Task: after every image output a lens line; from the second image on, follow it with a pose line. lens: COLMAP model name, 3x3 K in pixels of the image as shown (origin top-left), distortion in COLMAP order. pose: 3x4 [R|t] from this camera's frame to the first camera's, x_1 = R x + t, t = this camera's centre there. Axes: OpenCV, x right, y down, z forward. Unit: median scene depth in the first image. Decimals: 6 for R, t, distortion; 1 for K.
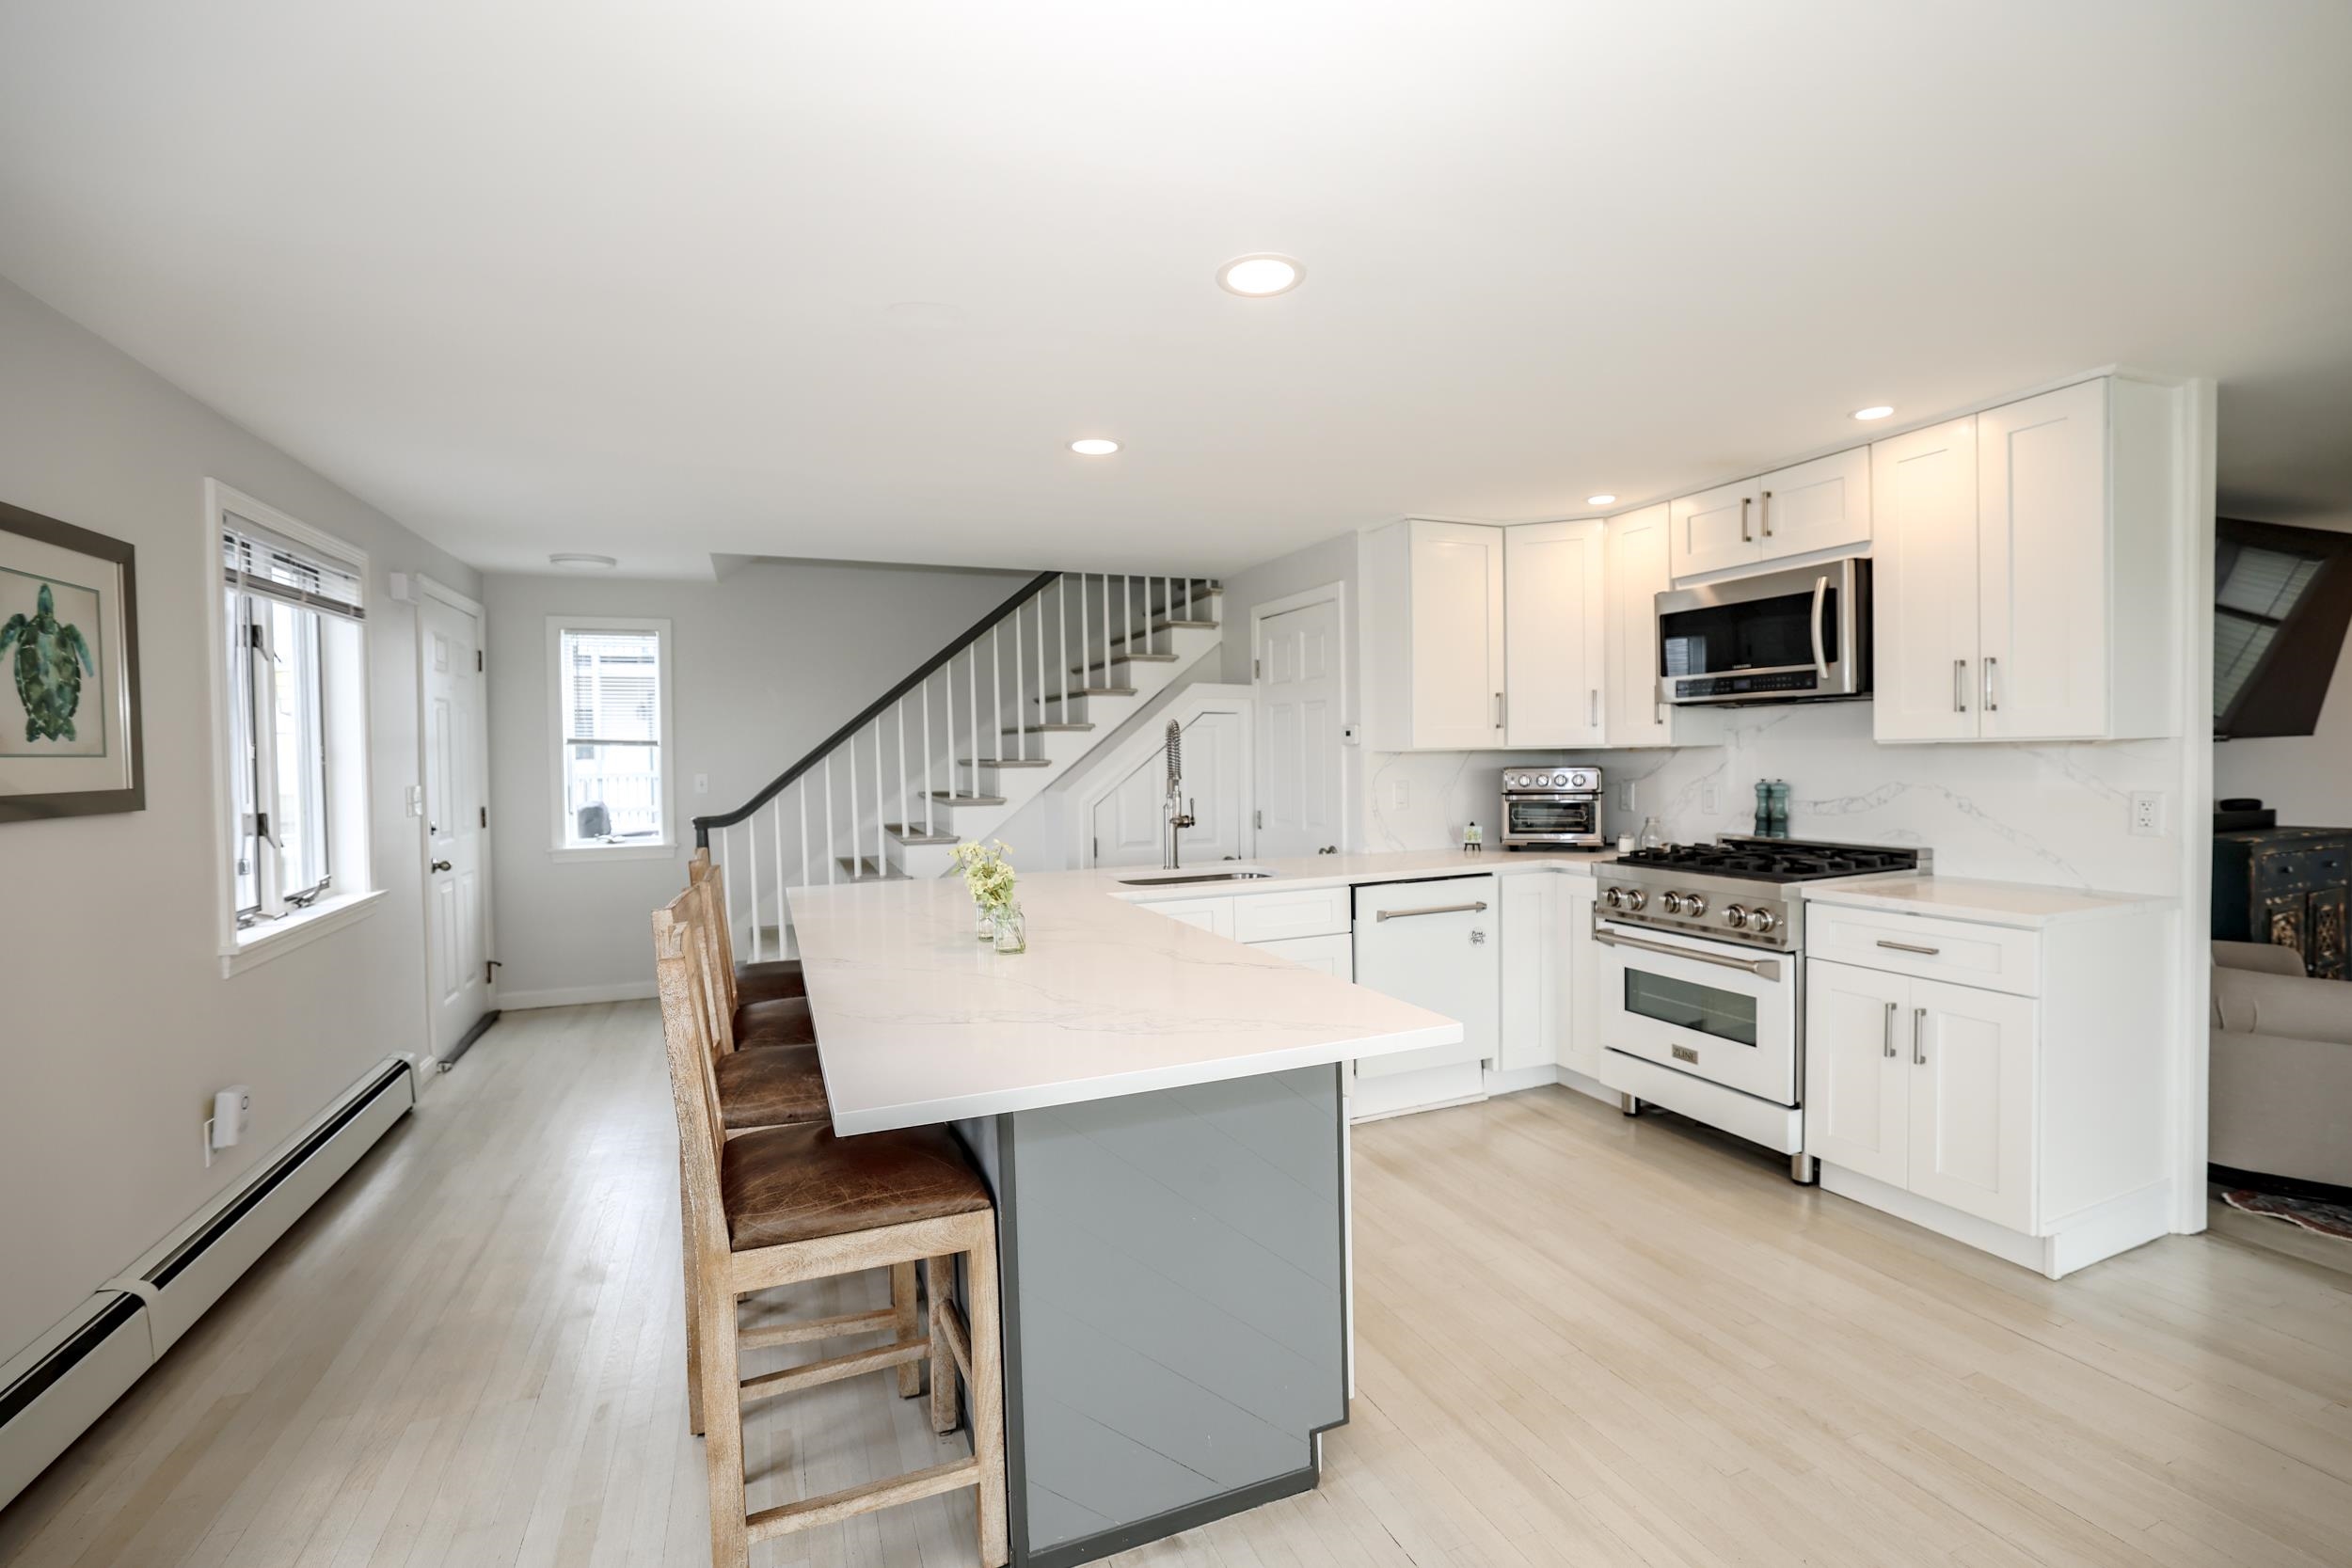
lens RADIAL K [[1051.2, 0, 1180.1], [0, 1051.2, 777.9], [0, 0, 1]] dist [-0.030925, 0.007565]
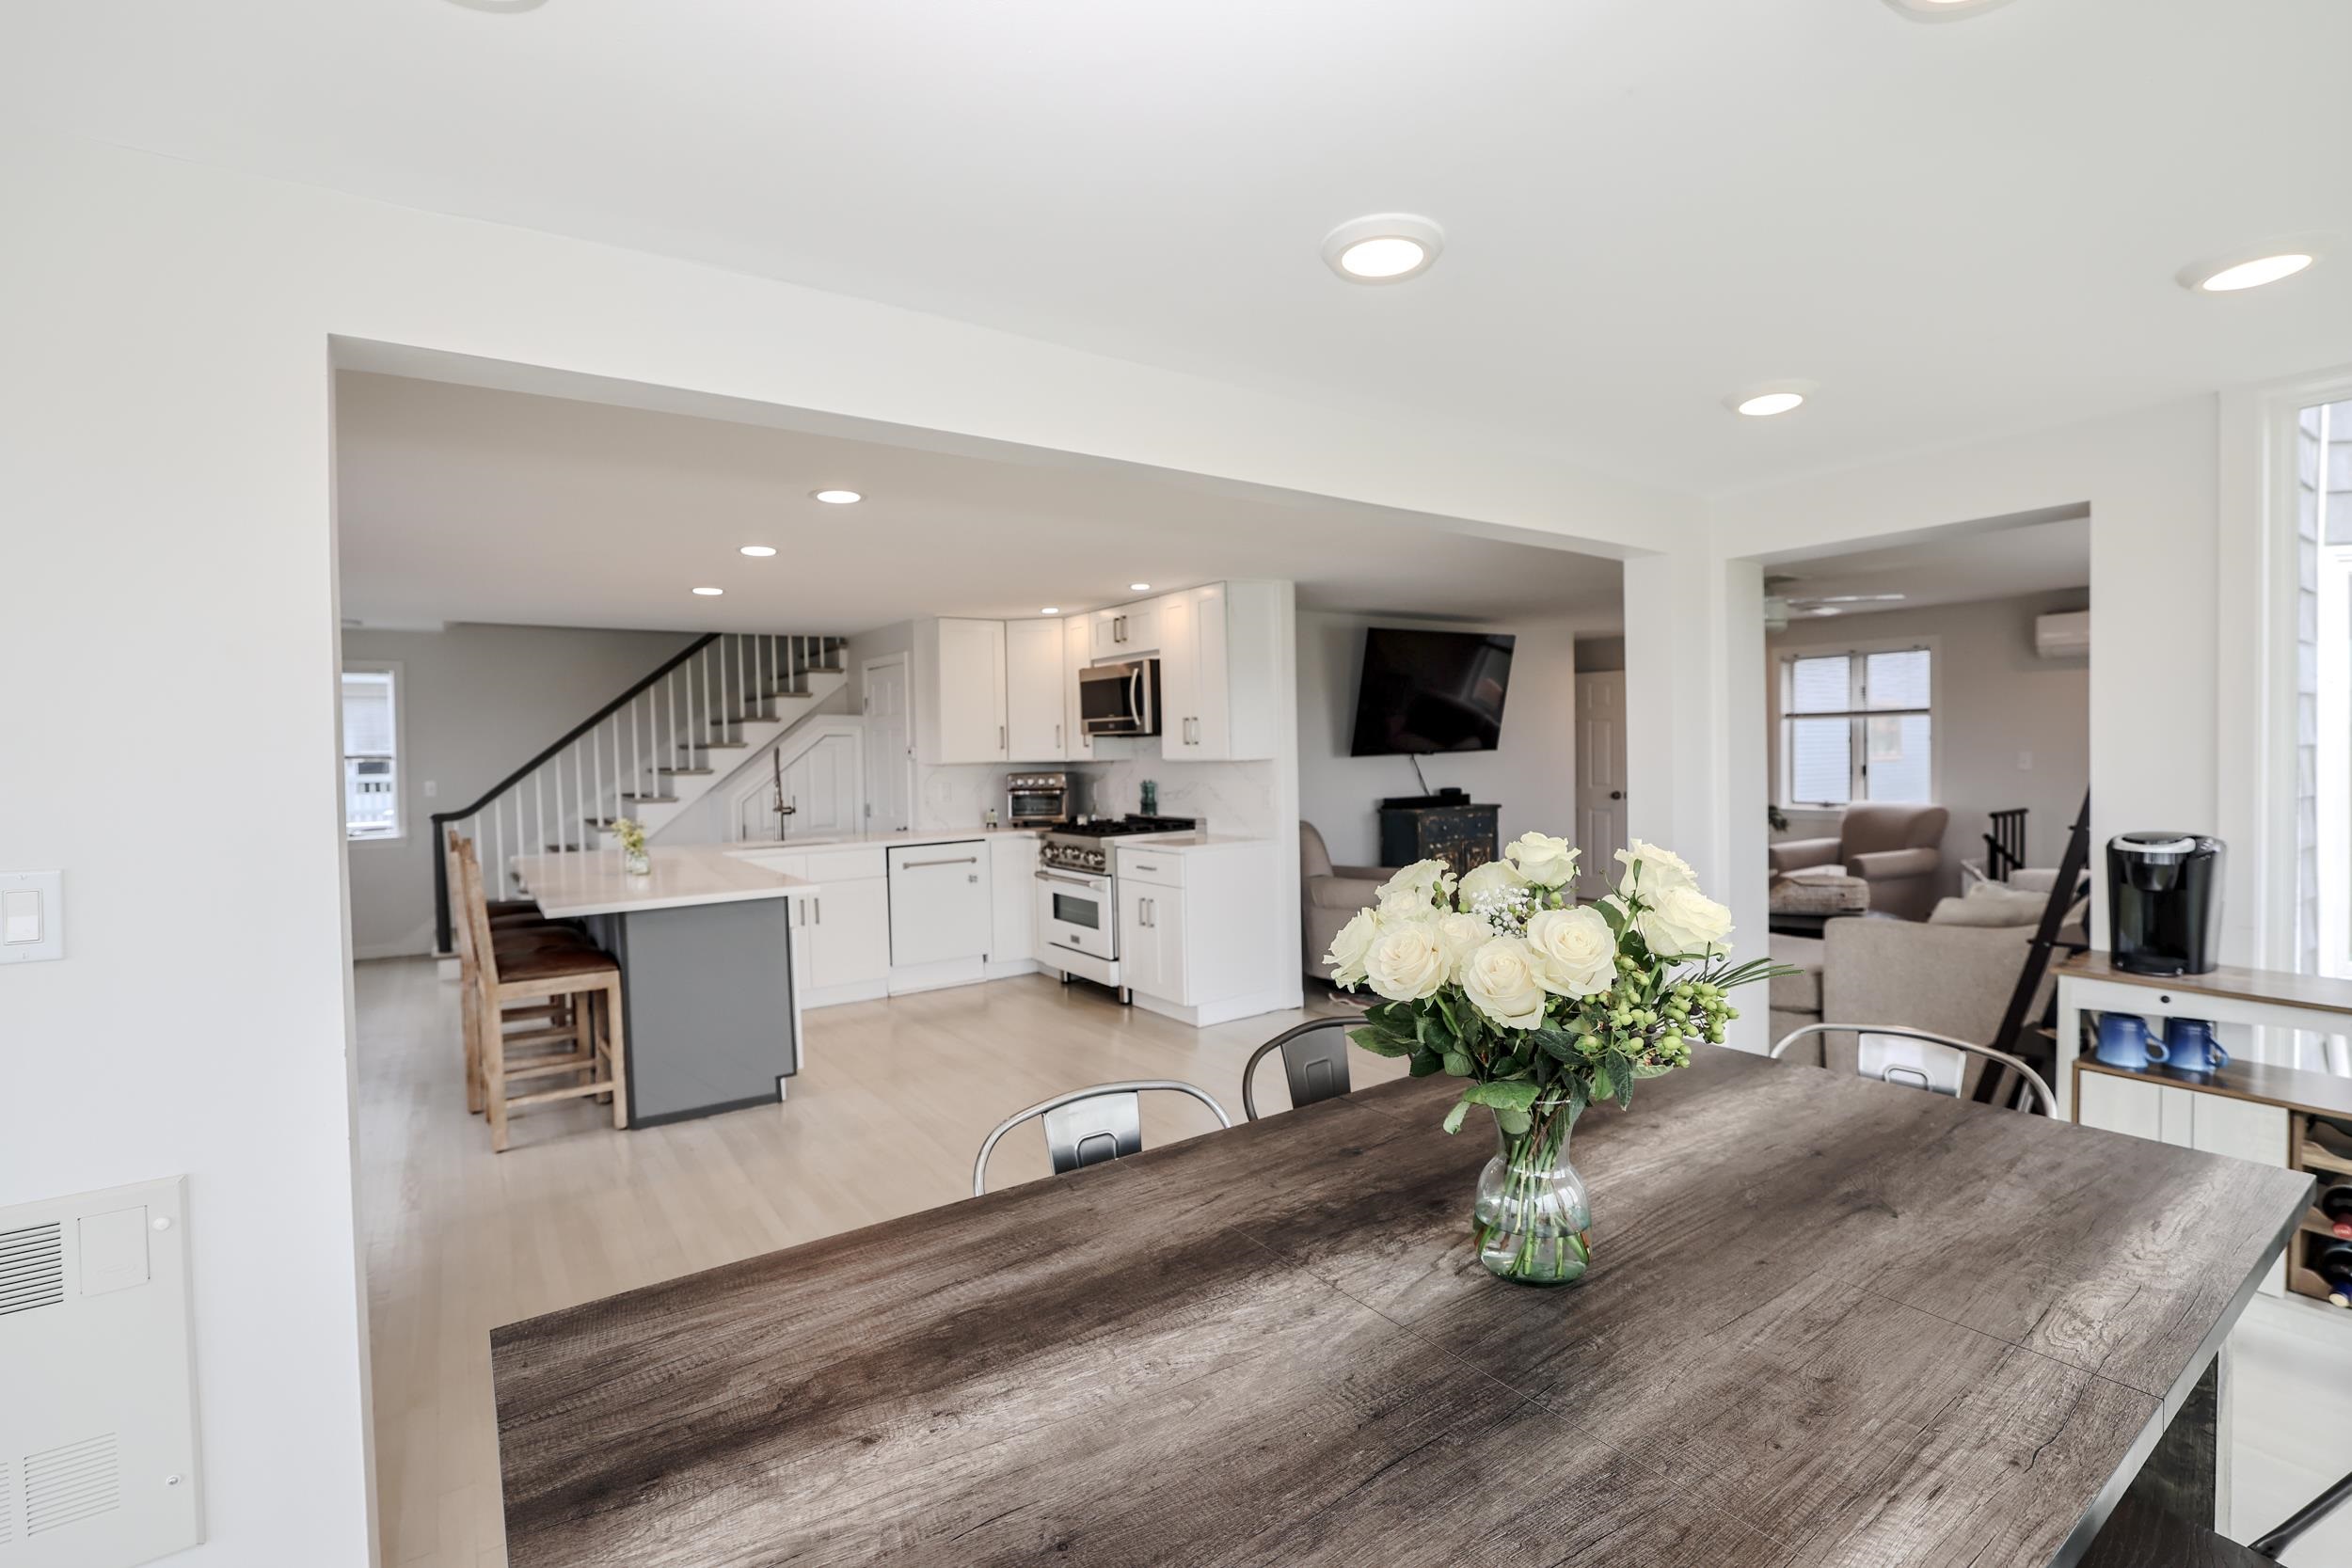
lens RADIAL K [[1051.2, 0, 1150.6], [0, 1051.2, 755.4], [0, 0, 1]] dist [-0.030925, 0.007565]
pose [[0.977637, -0.005194, 0.210234, 0.188536], [0.009032, 0.999810, -0.017301, -0.007919], [-0.210104, 0.018813, 0.977498, -0.586895]]
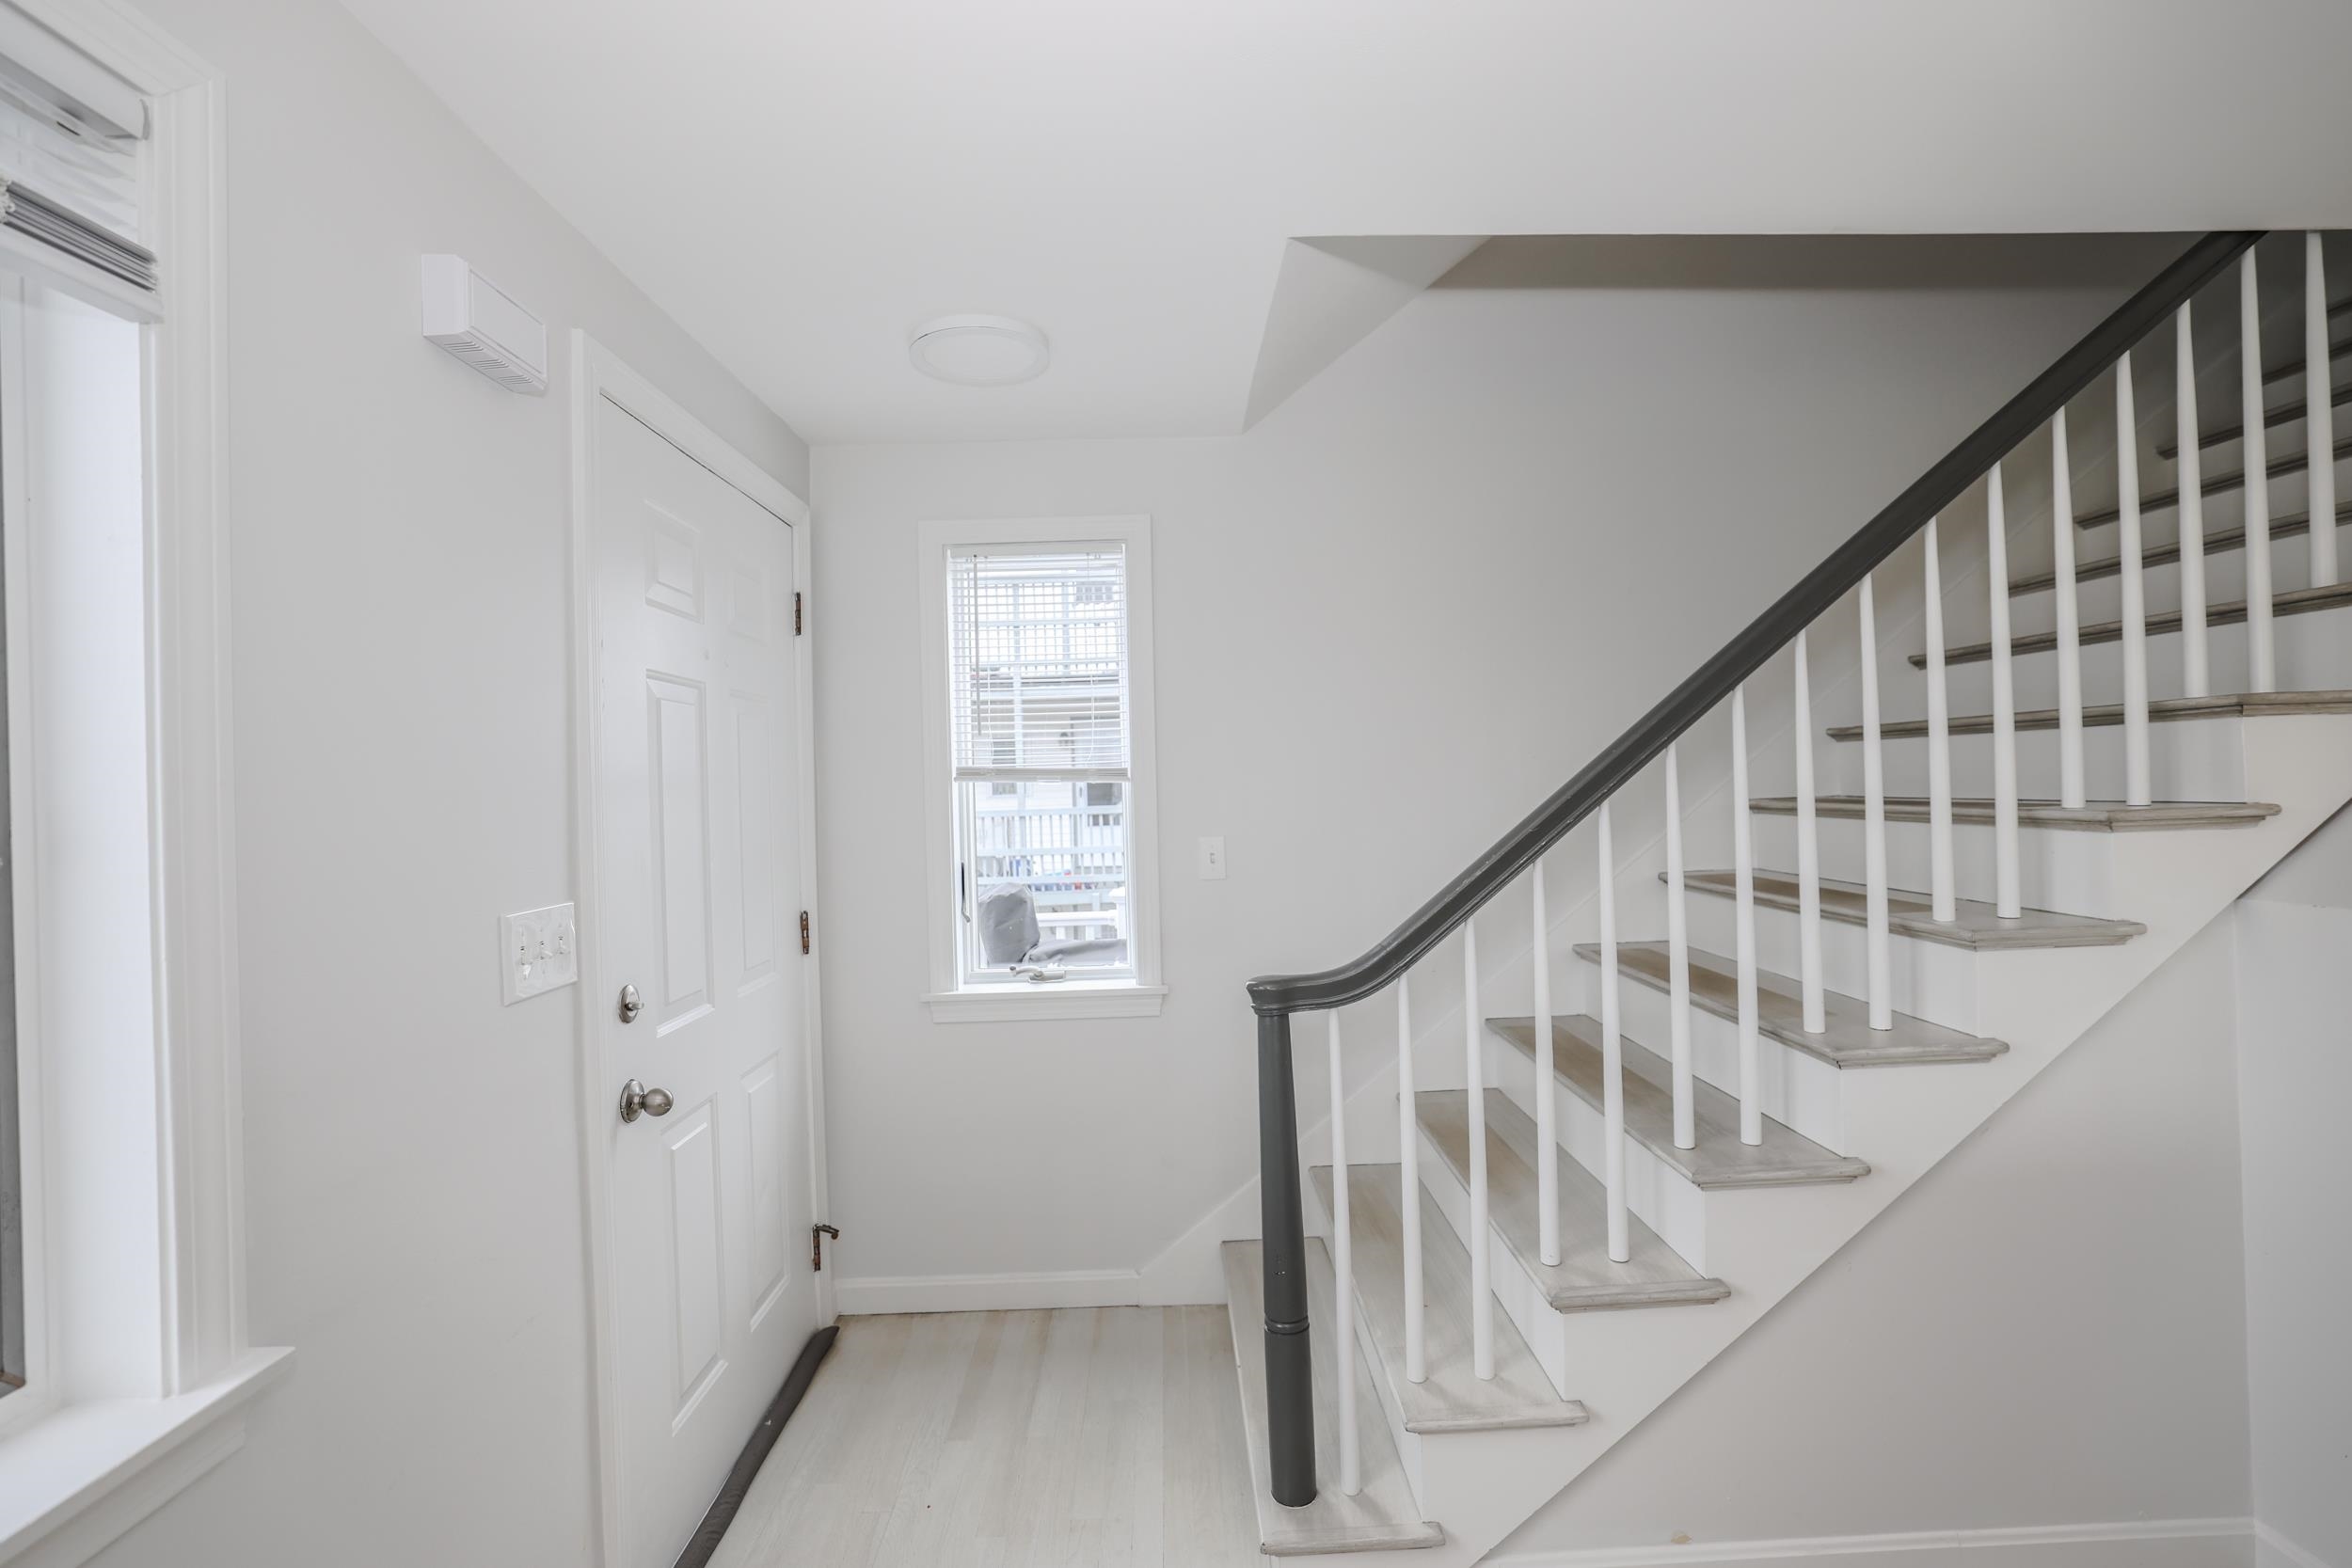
lens RADIAL K [[1051.2, 0, 1172.5], [0, 1051.2, 780.5], [0, 0, 1]] dist [-0.030925, 0.007565]
pose [[0.933214, -0.016757, -0.358931, -0.407779], [0.008190, 0.999644, -0.025374, -0.024157], [0.359229, 0.020740, 0.933019, 0.738572]]
